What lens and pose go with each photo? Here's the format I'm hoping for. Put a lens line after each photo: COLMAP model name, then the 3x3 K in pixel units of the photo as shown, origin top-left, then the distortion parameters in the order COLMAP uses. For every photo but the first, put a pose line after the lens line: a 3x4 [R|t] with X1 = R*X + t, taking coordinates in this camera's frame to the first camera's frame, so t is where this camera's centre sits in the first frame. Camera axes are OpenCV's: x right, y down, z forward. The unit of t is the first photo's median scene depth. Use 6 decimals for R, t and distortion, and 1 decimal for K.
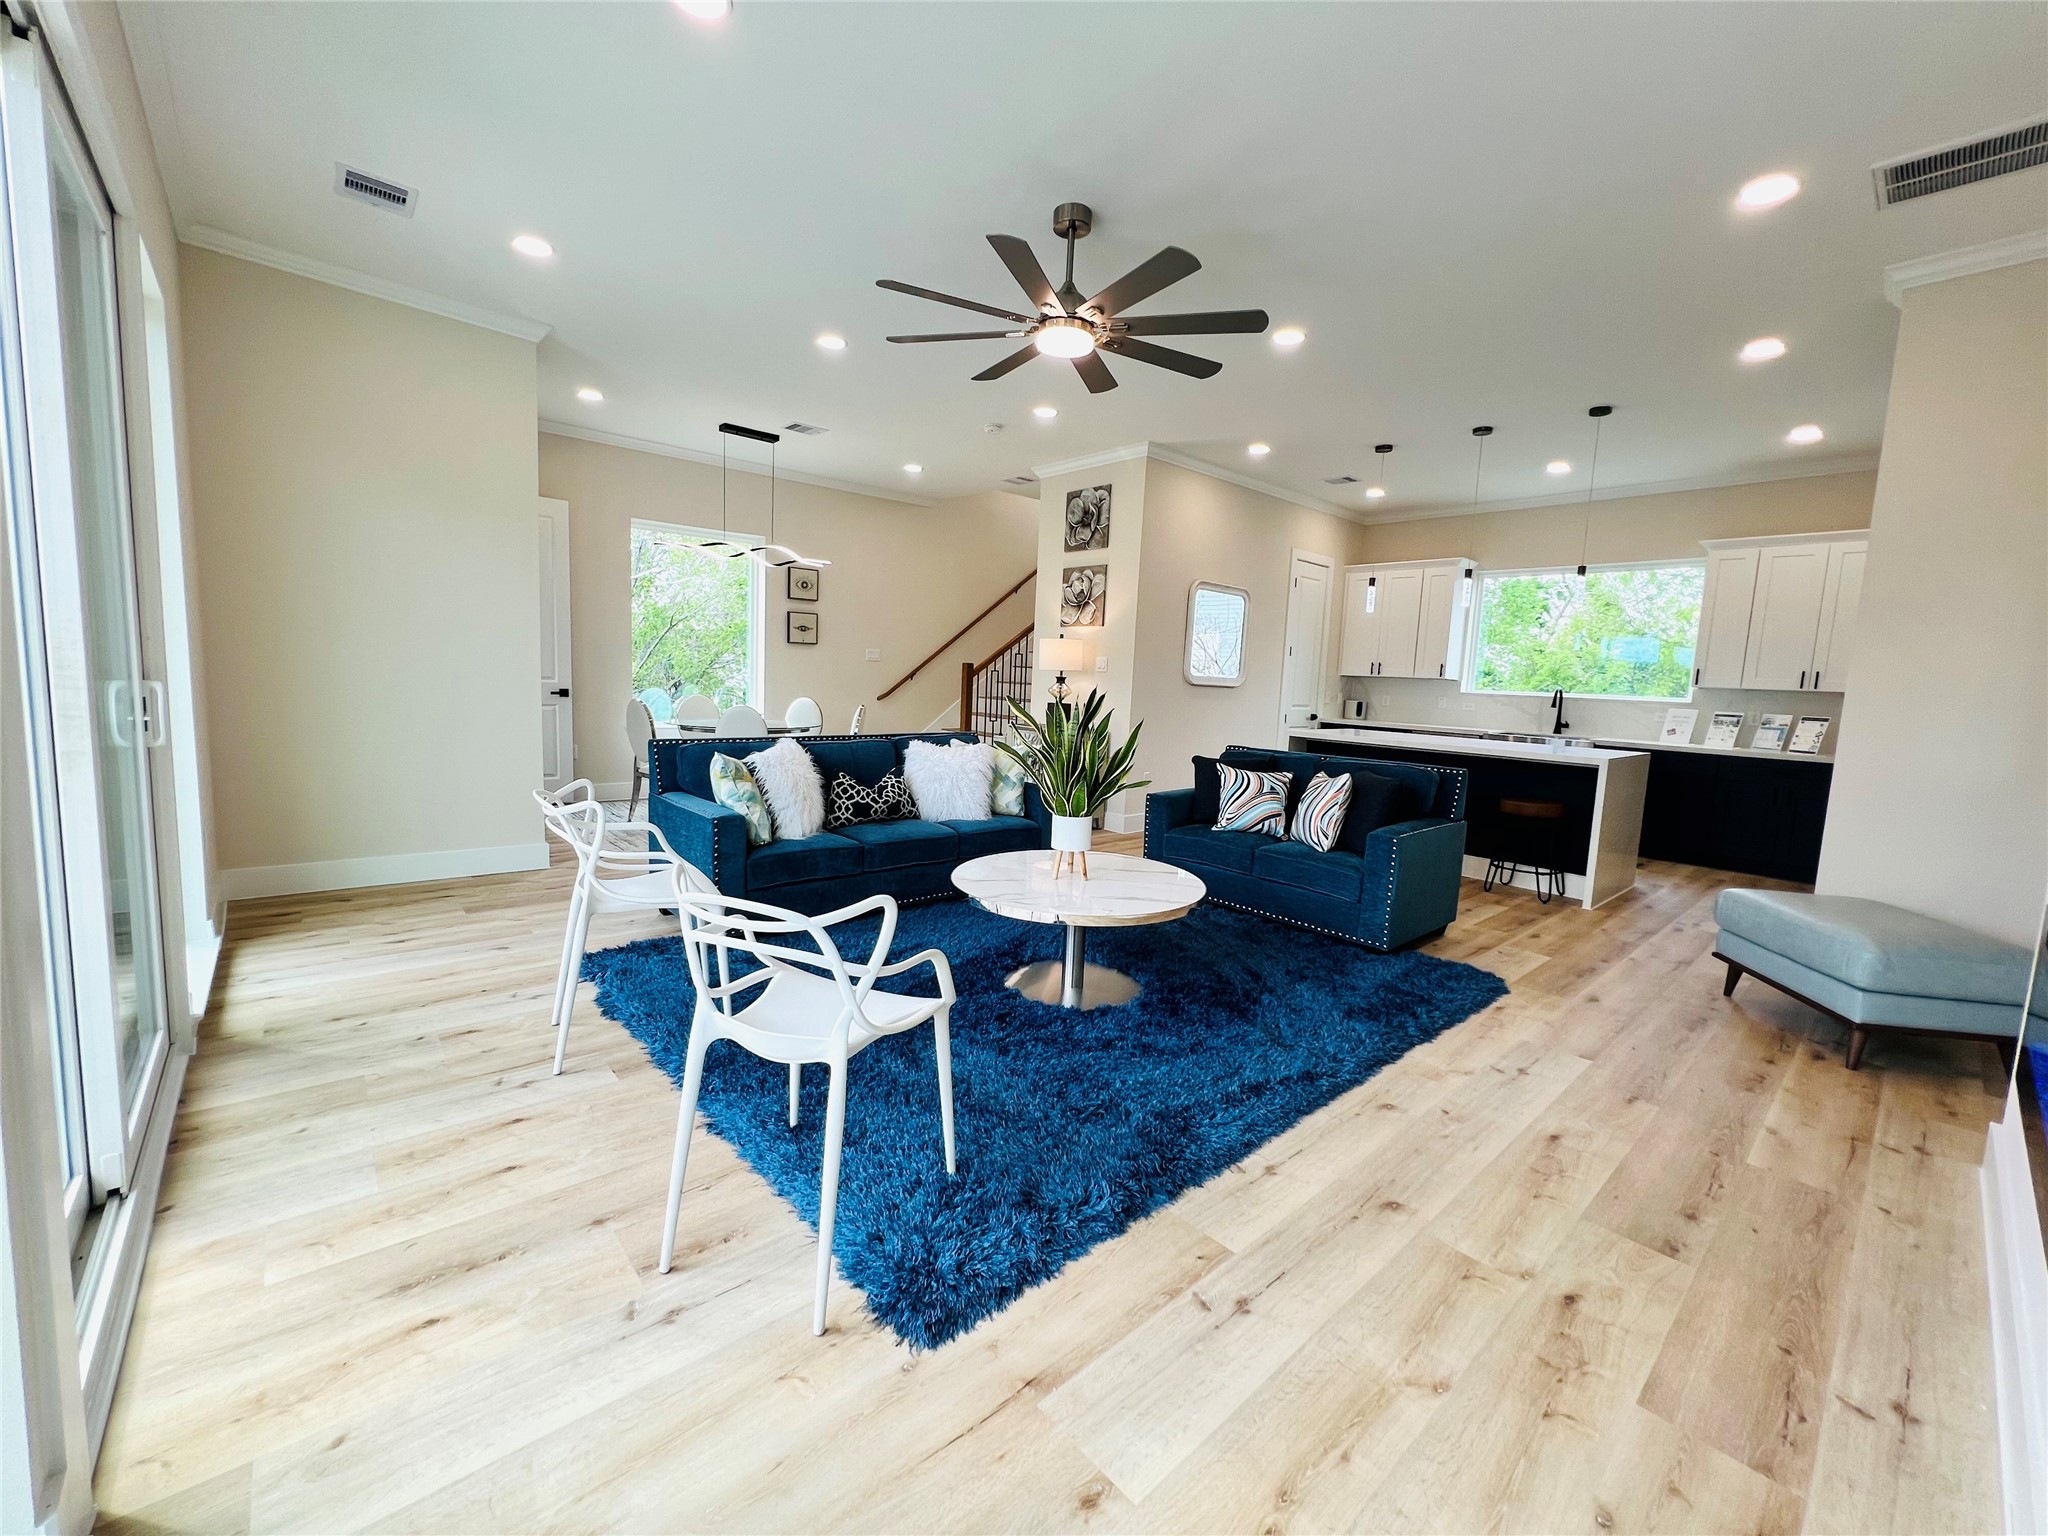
lens RADIAL K [[817.8, 0, 1021.9], [0, 817.8, 765.8], [0, 0, 1]] dist [-0.000746, 0.000289]
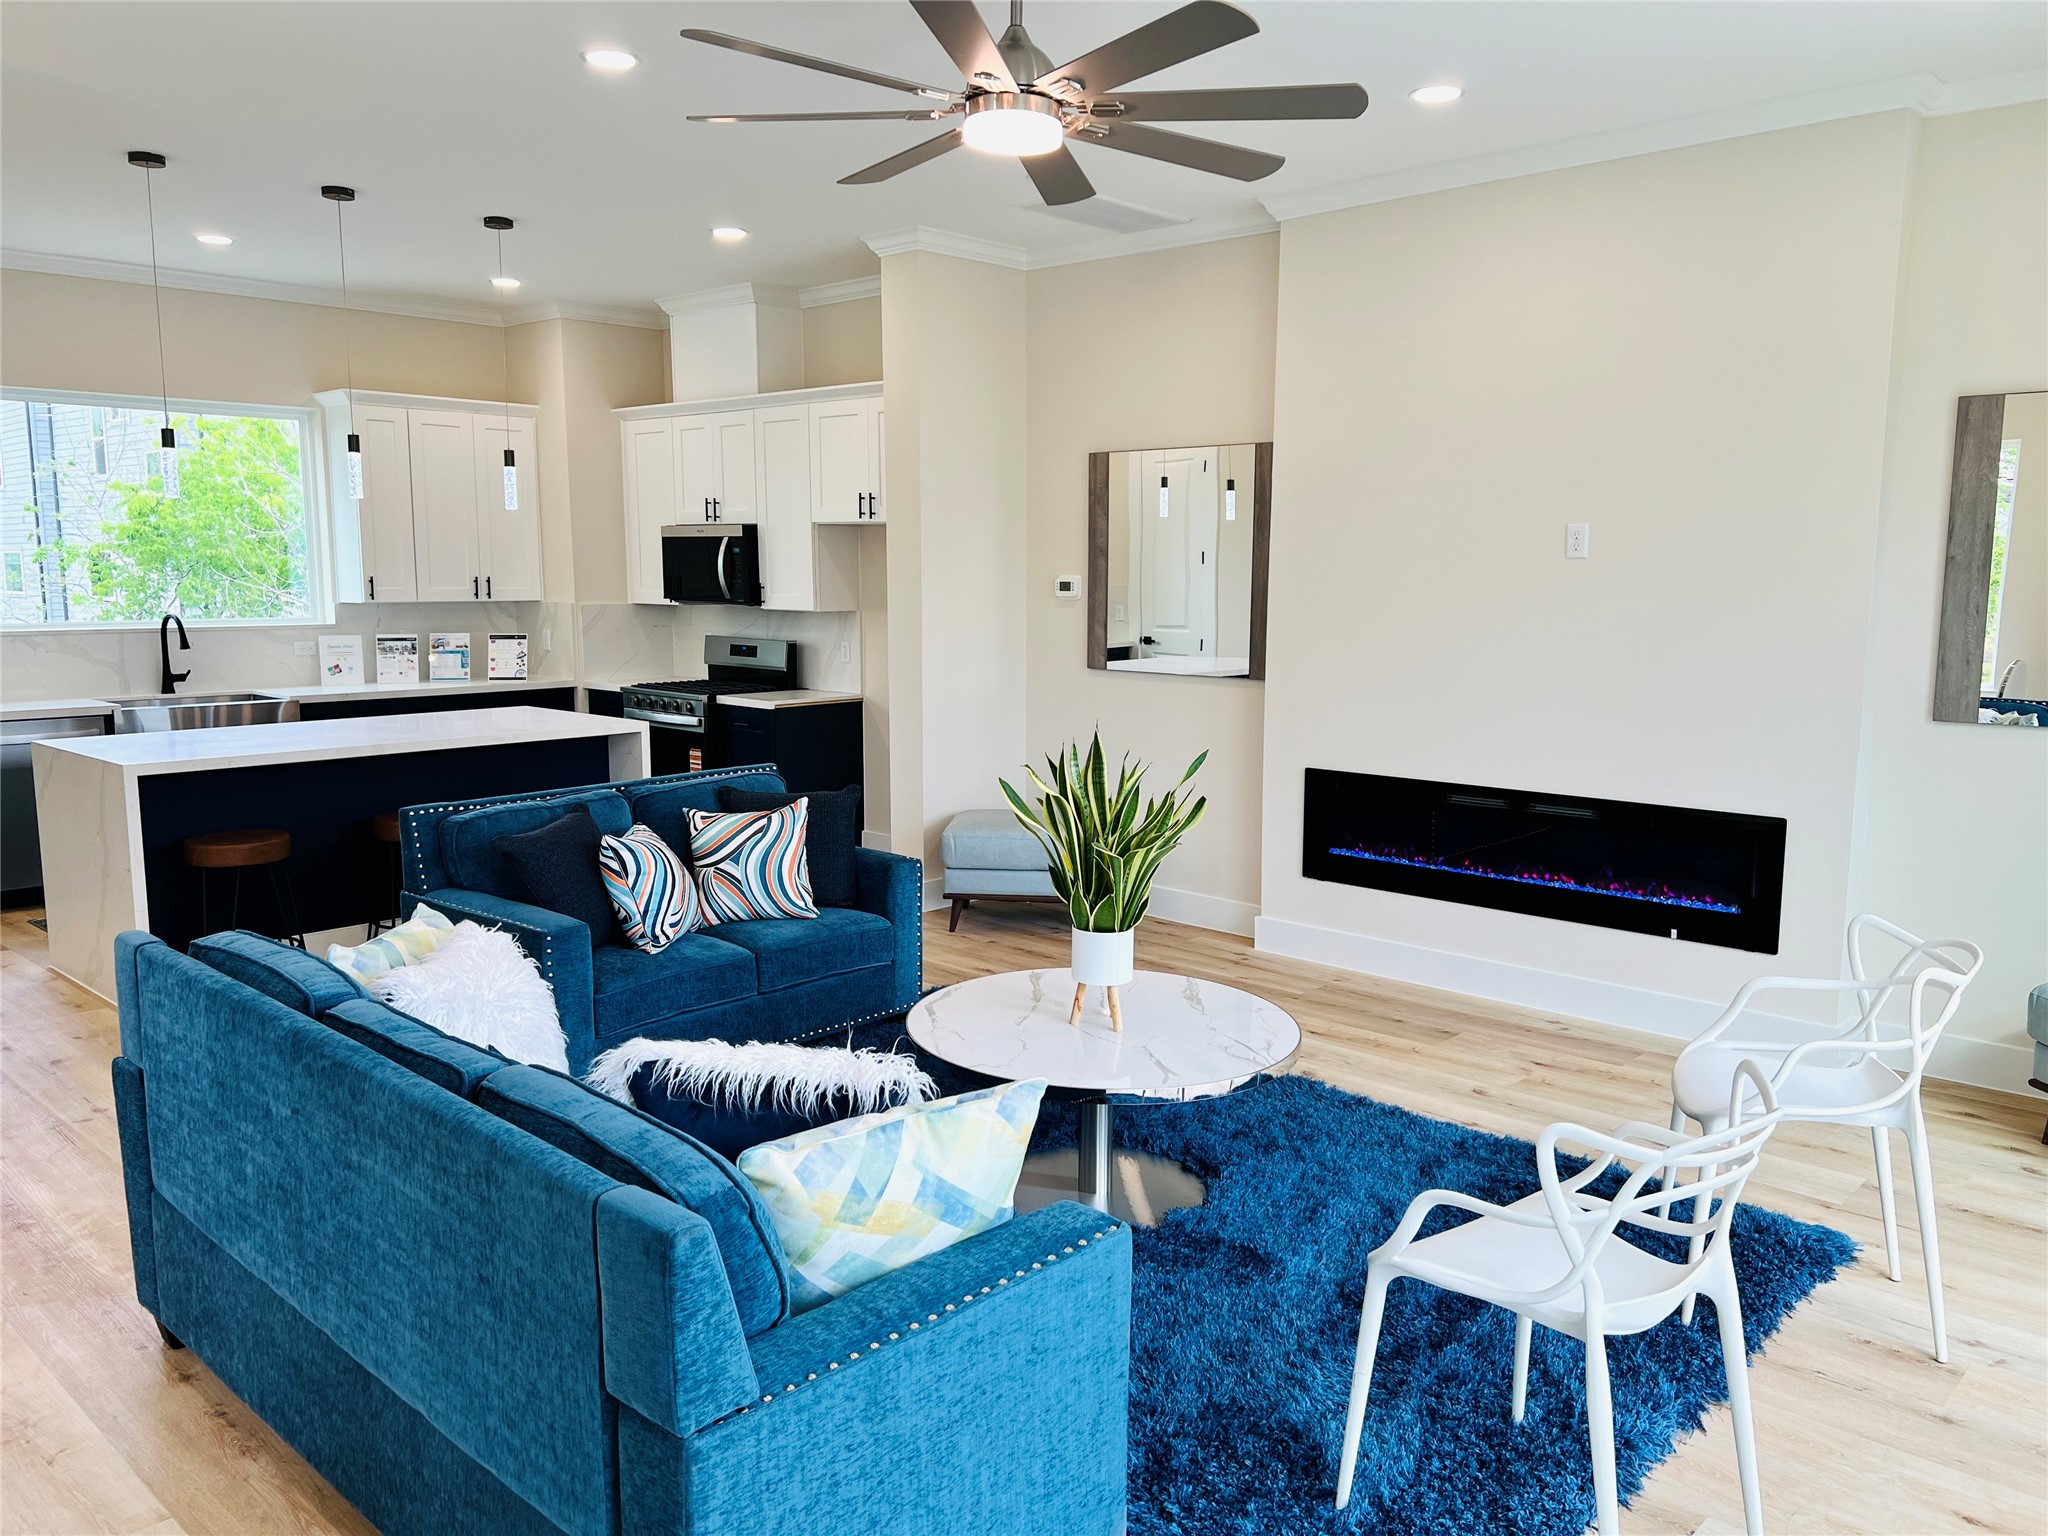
lens RADIAL K [[1529.3, 0, 1019.6], [0, 1529.3, 776.6], [0, 0, 1]] dist [0.058524, -0.059599]
pose [[-0.086245, -0.180151, 0.979851, -1.081163], [0.104571, 0.976446, 0.188730, -0.287558], [-0.990771, 0.118741, -0.065375, 1.128880]]
